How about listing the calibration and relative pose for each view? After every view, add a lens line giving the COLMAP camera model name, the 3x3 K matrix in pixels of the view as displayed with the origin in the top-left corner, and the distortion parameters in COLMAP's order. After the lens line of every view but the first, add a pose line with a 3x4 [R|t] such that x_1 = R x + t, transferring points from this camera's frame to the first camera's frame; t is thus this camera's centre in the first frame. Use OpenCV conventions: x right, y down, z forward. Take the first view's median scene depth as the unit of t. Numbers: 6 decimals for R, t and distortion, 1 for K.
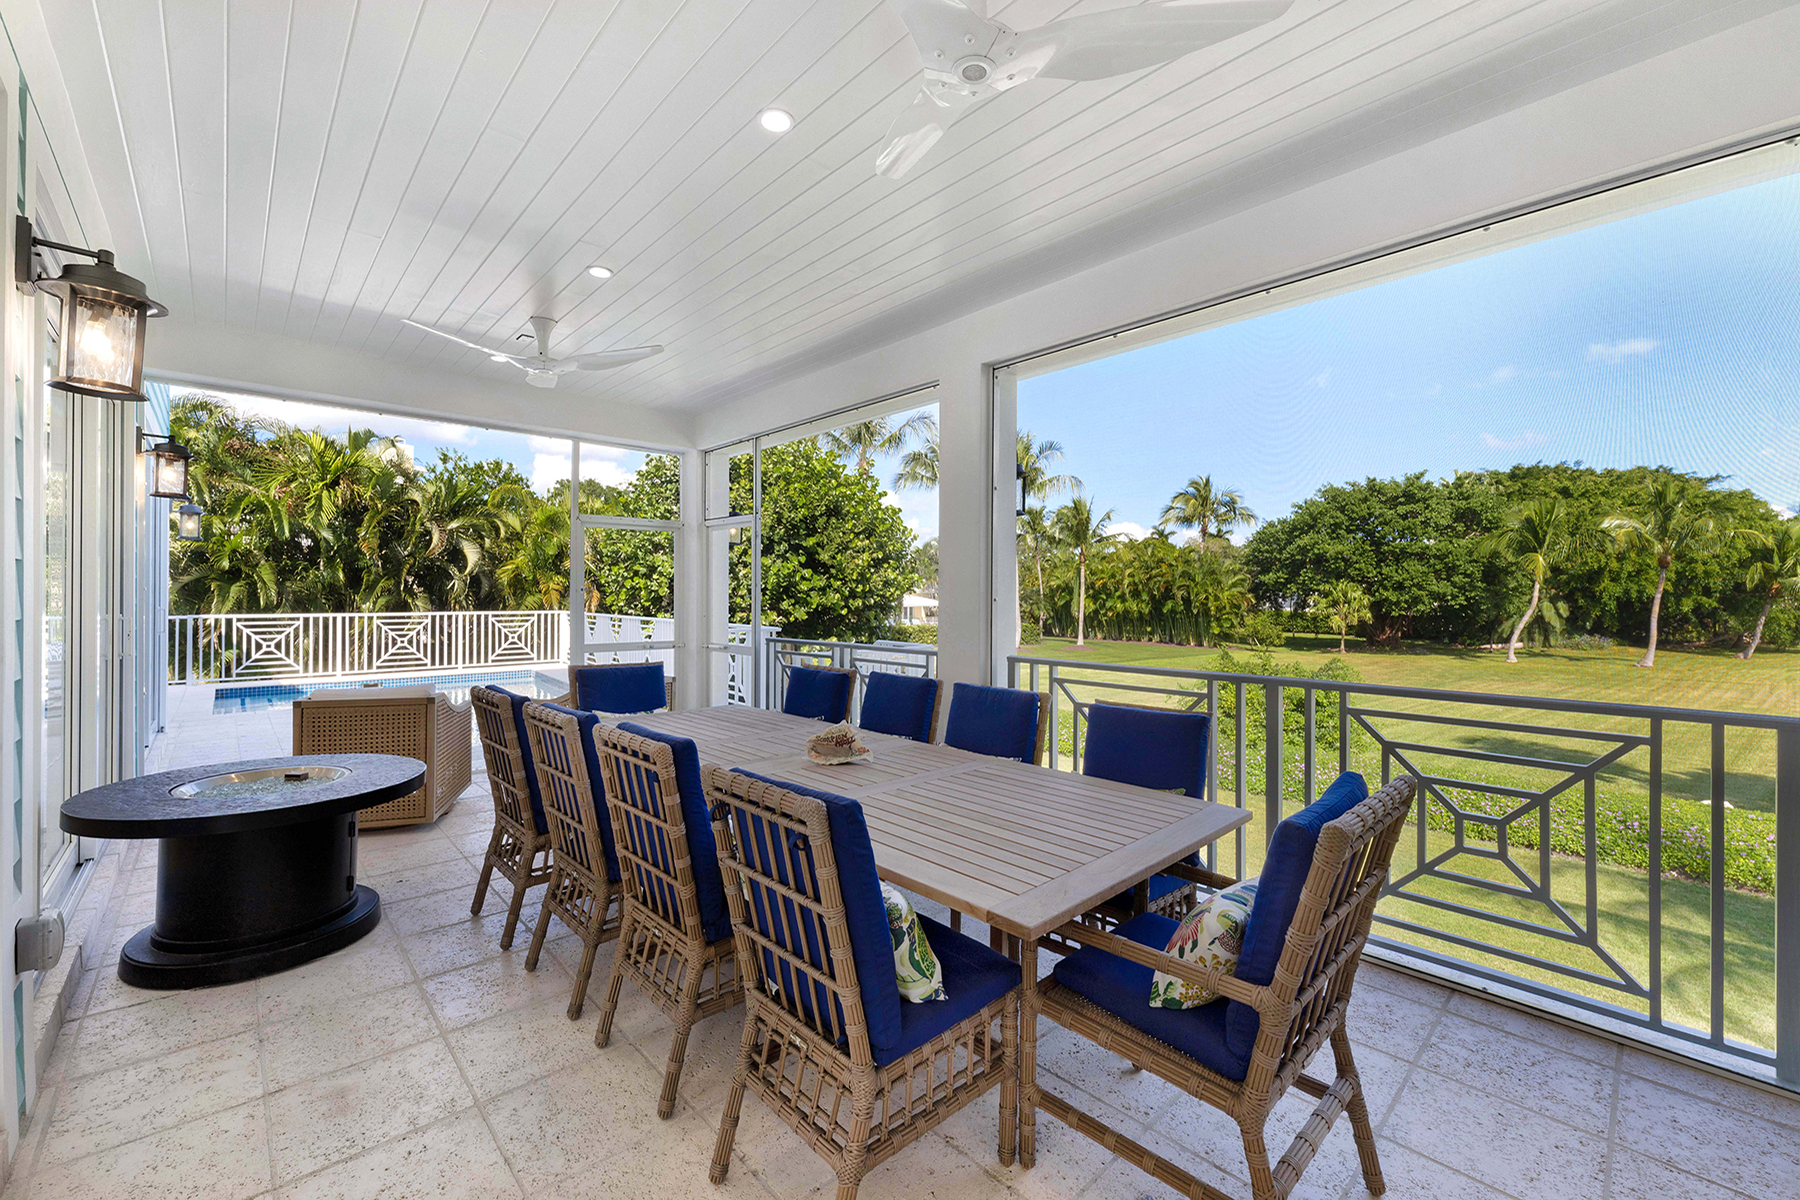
lens RADIAL K [[742.1, 0, 898.4], [0, 742.1, 593.6], [0, 0, 1]] dist [0.002917, -0.000751]
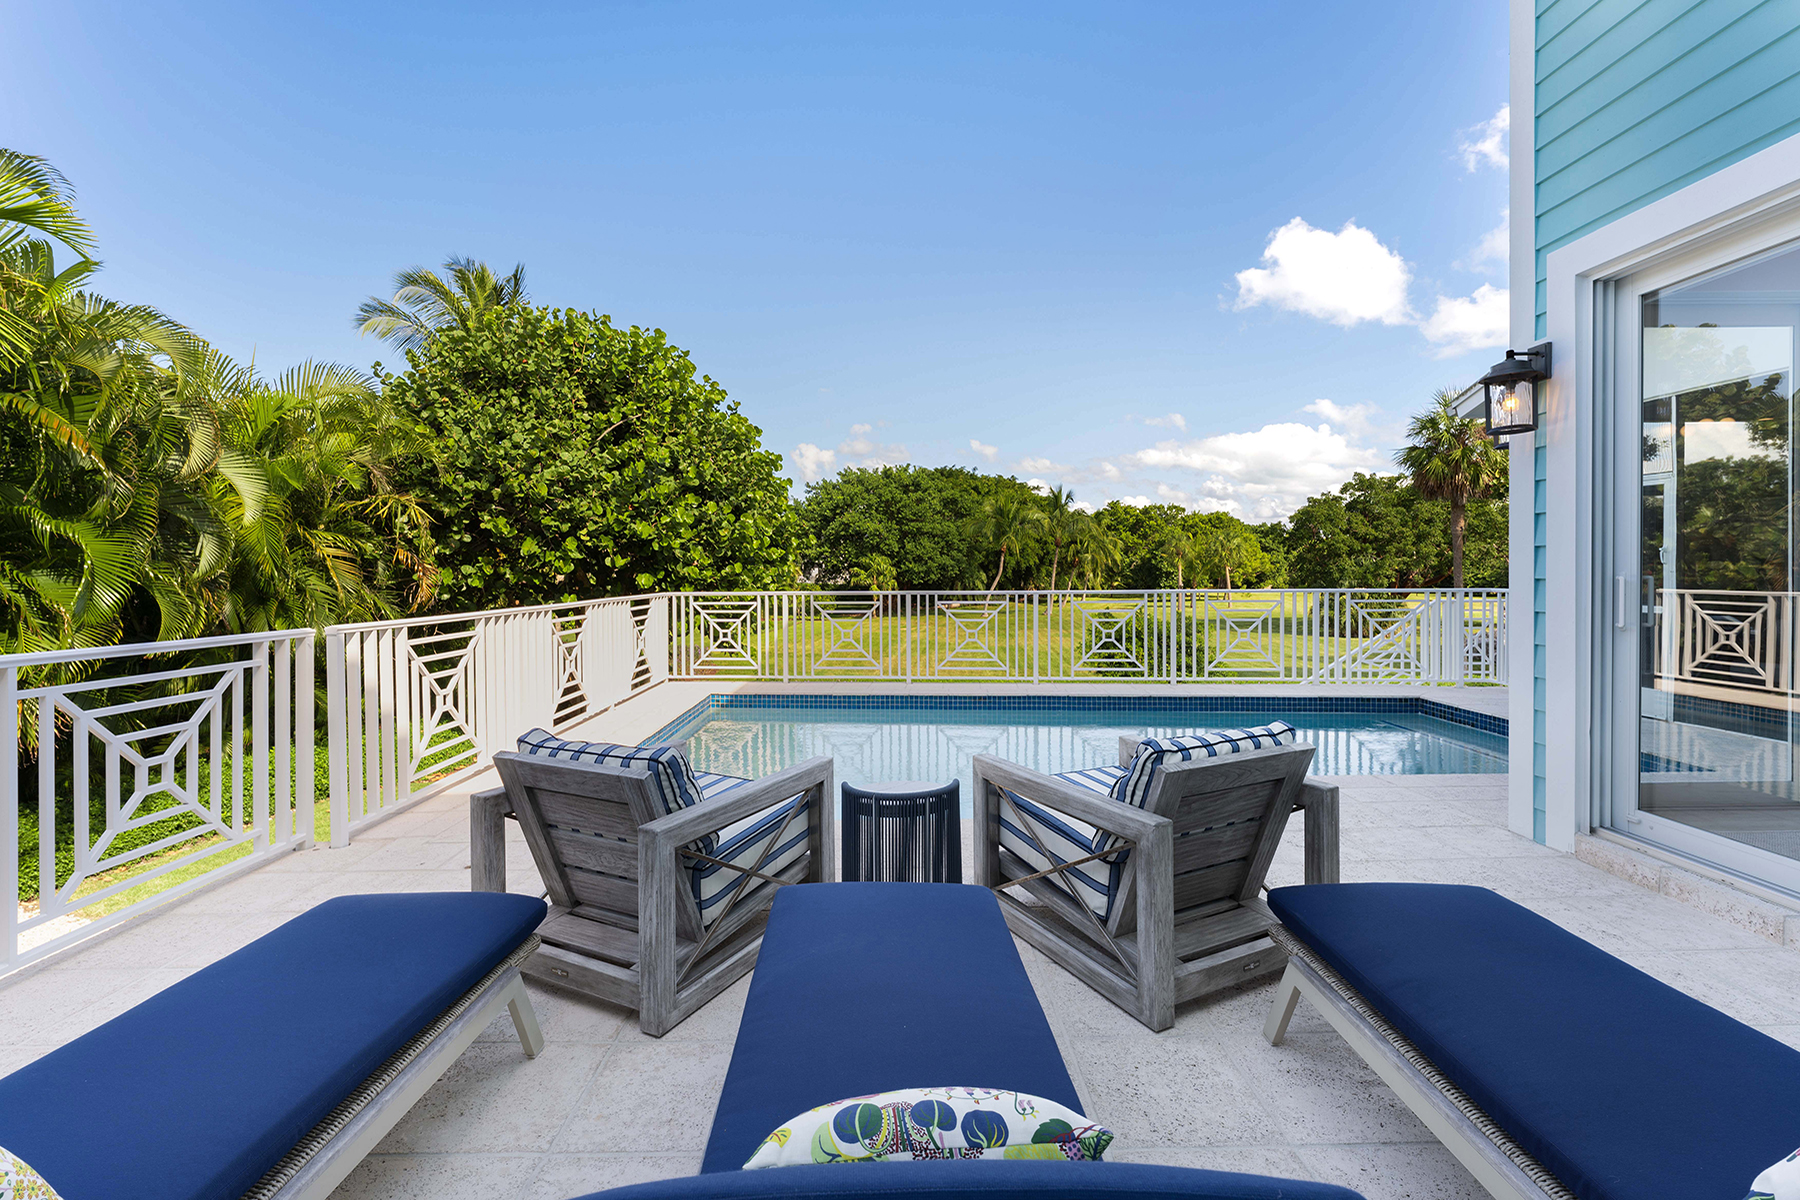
lens RADIAL K [[773.7, 0, 899.6], [0, 773.7, 575.5], [0, 0, 1]] dist [-0.002066, 0.000093]
pose [[0.671327, -0.011487, 0.741072, -0.259534], [0.006689, 0.999933, 0.009440, 0.004019], [-0.741131, -0.001380, 0.671359, 0.177616]]
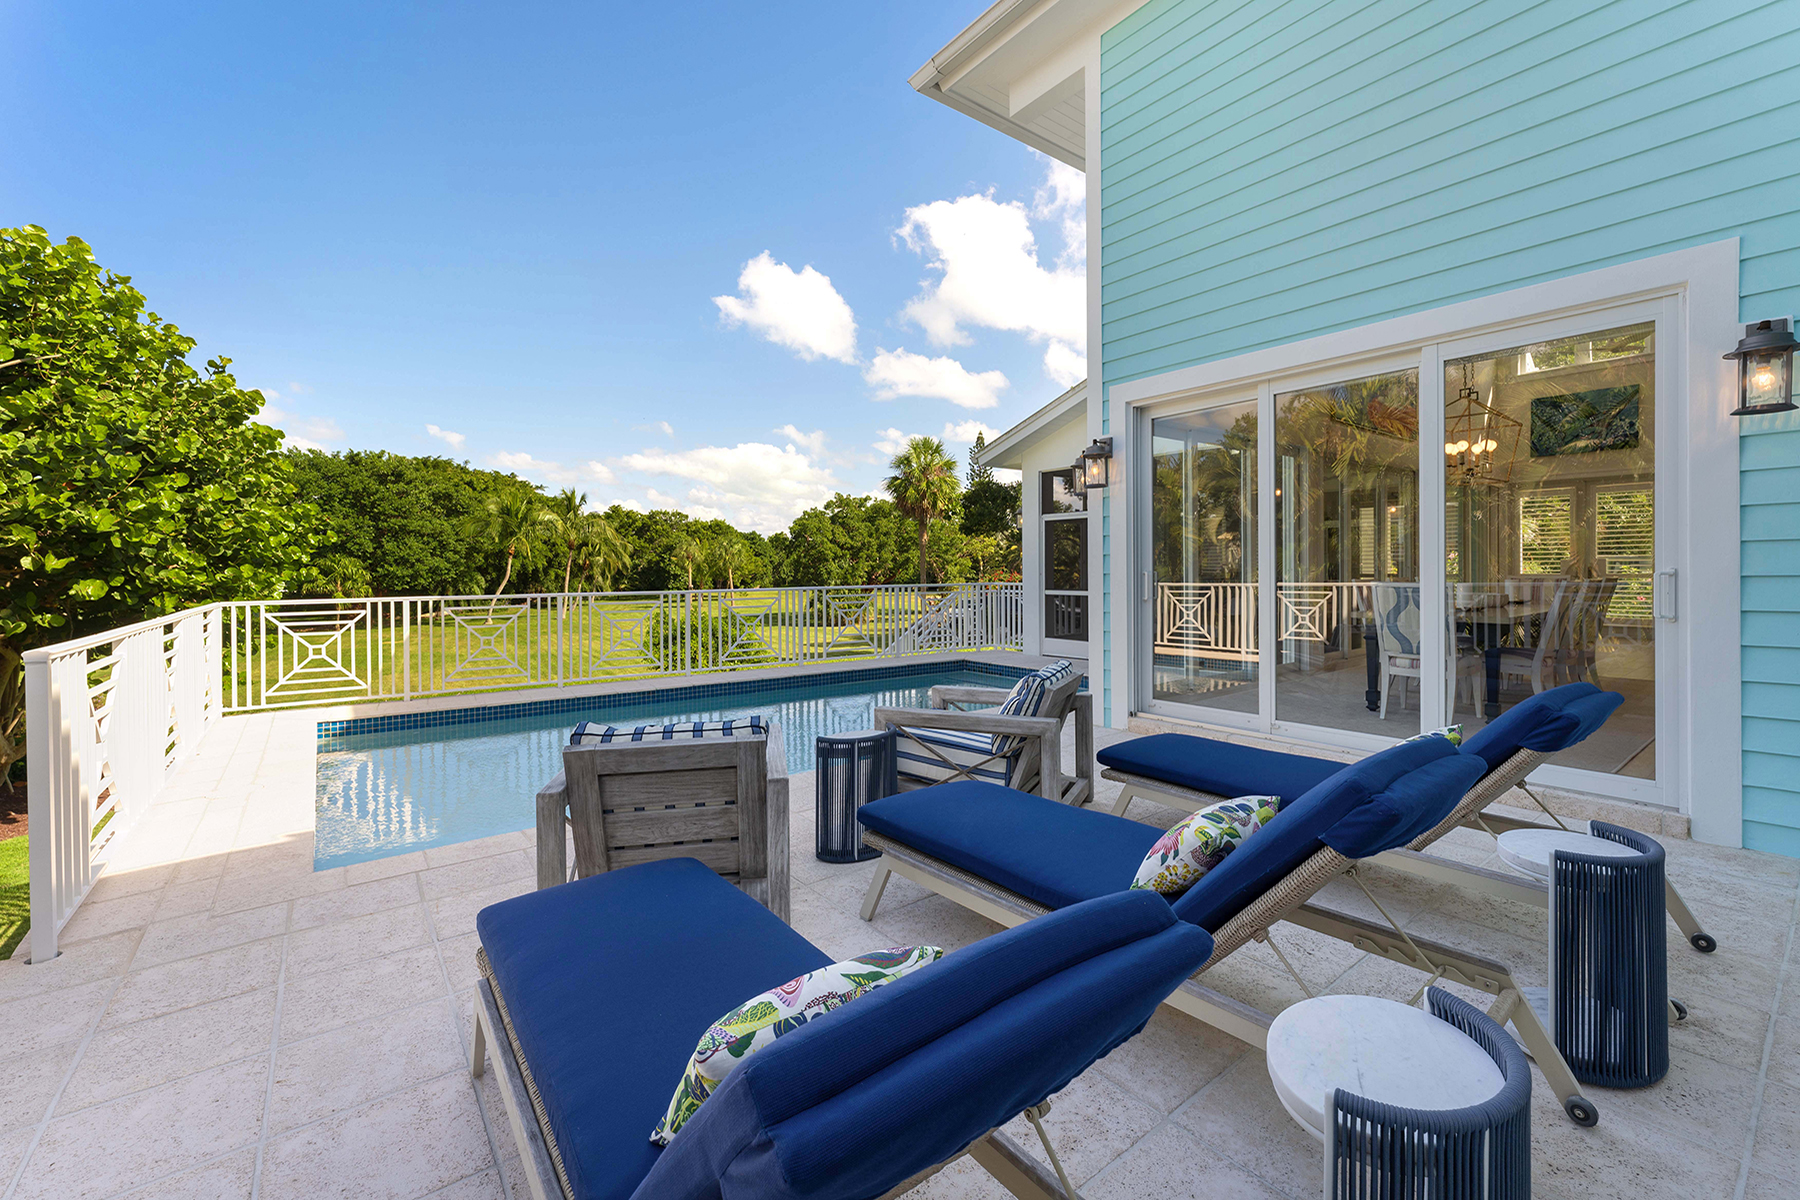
lens RADIAL K [[742.1, 0, 900.7], [0, 742.1, 583.9], [0, 0, 1]] dist [0.002917, -0.000751]
pose [[0.085953, -0.023250, 0.996028, -0.290149], [0.008698, 0.999707, 0.022585, 0.003978], [-0.996261, 0.006722, 0.086130, 0.206898]]
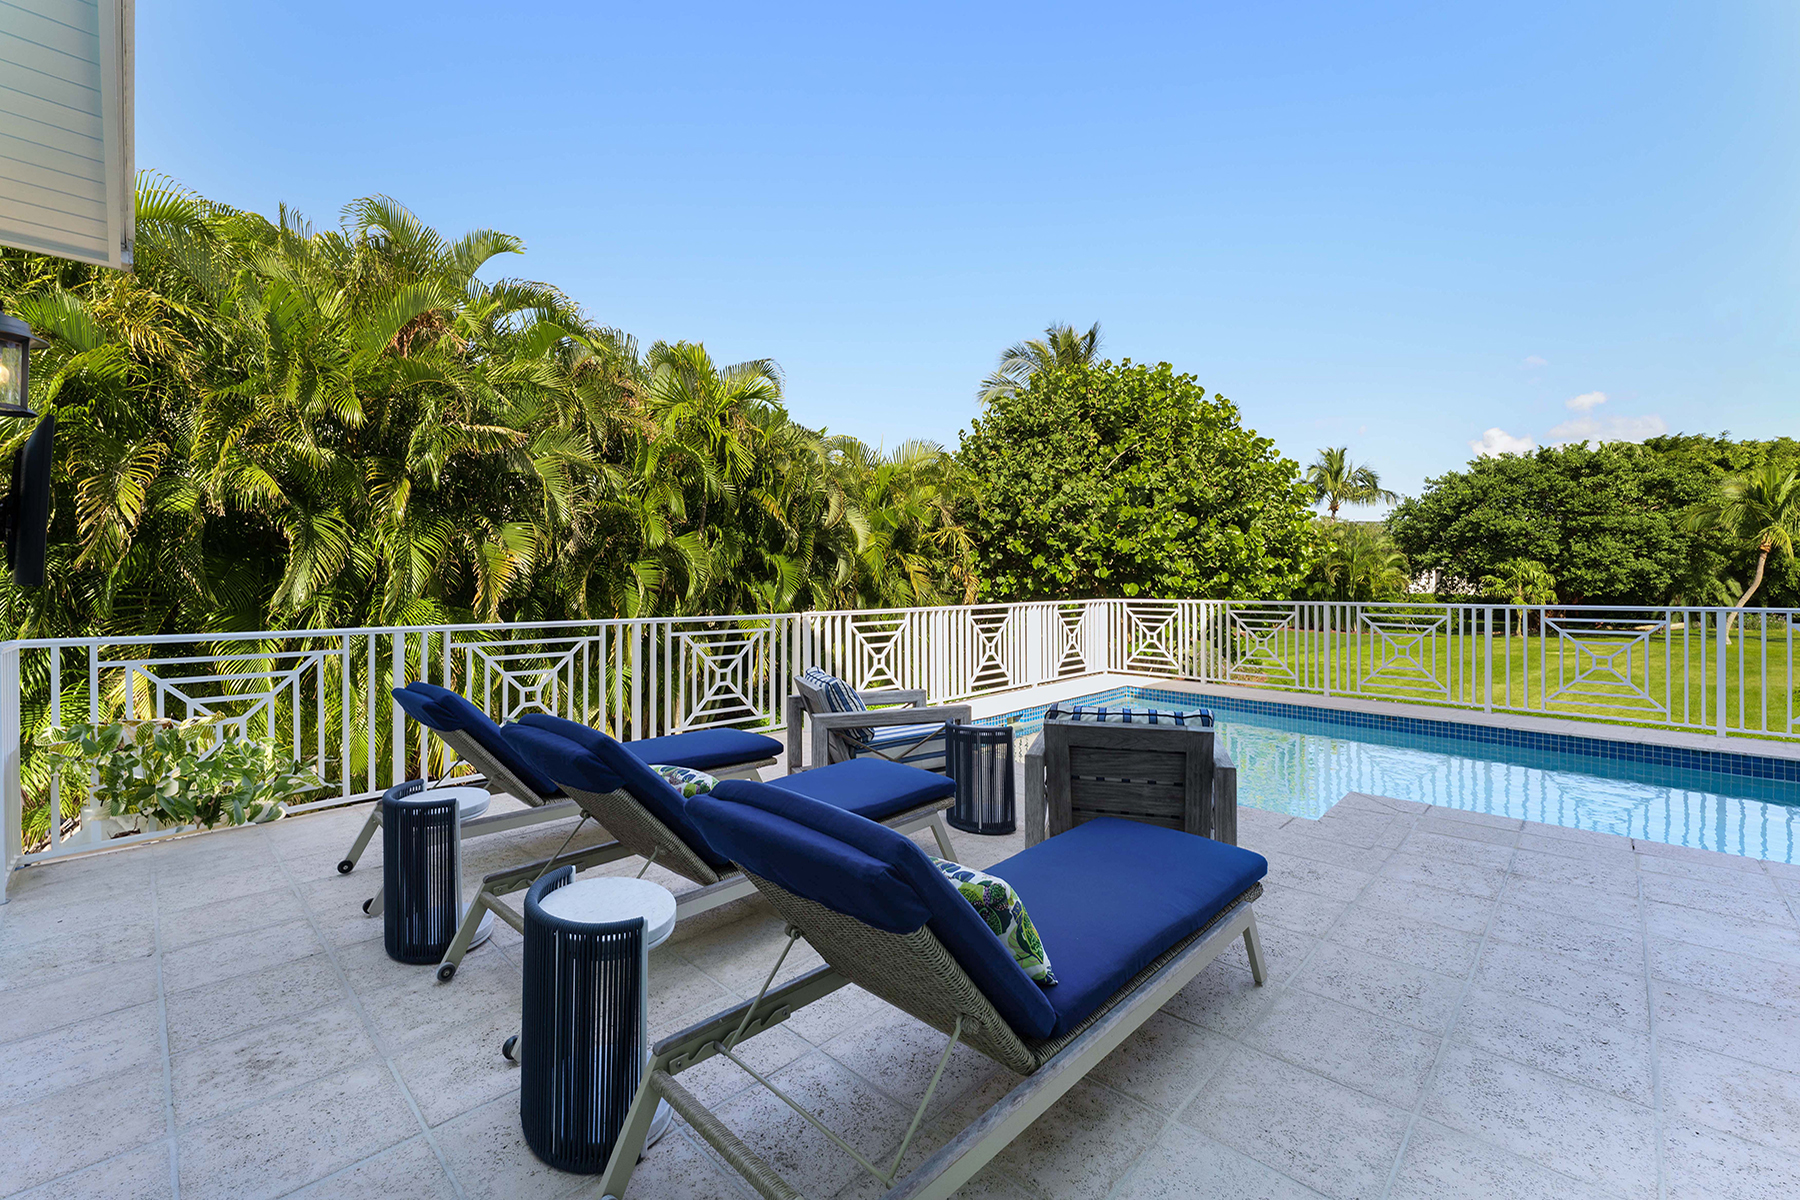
lens RADIAL K [[742.1, 0, 902.7], [0, 742.1, 591.9], [0, 0, 1]] dist [0.002917, -0.000751]
pose [[0.997945, -0.009821, 0.063322, -0.228356], [0.008948, 0.999861, 0.014050, 0.003878], [-0.063452, -0.013455, 0.997894, 0.129610]]
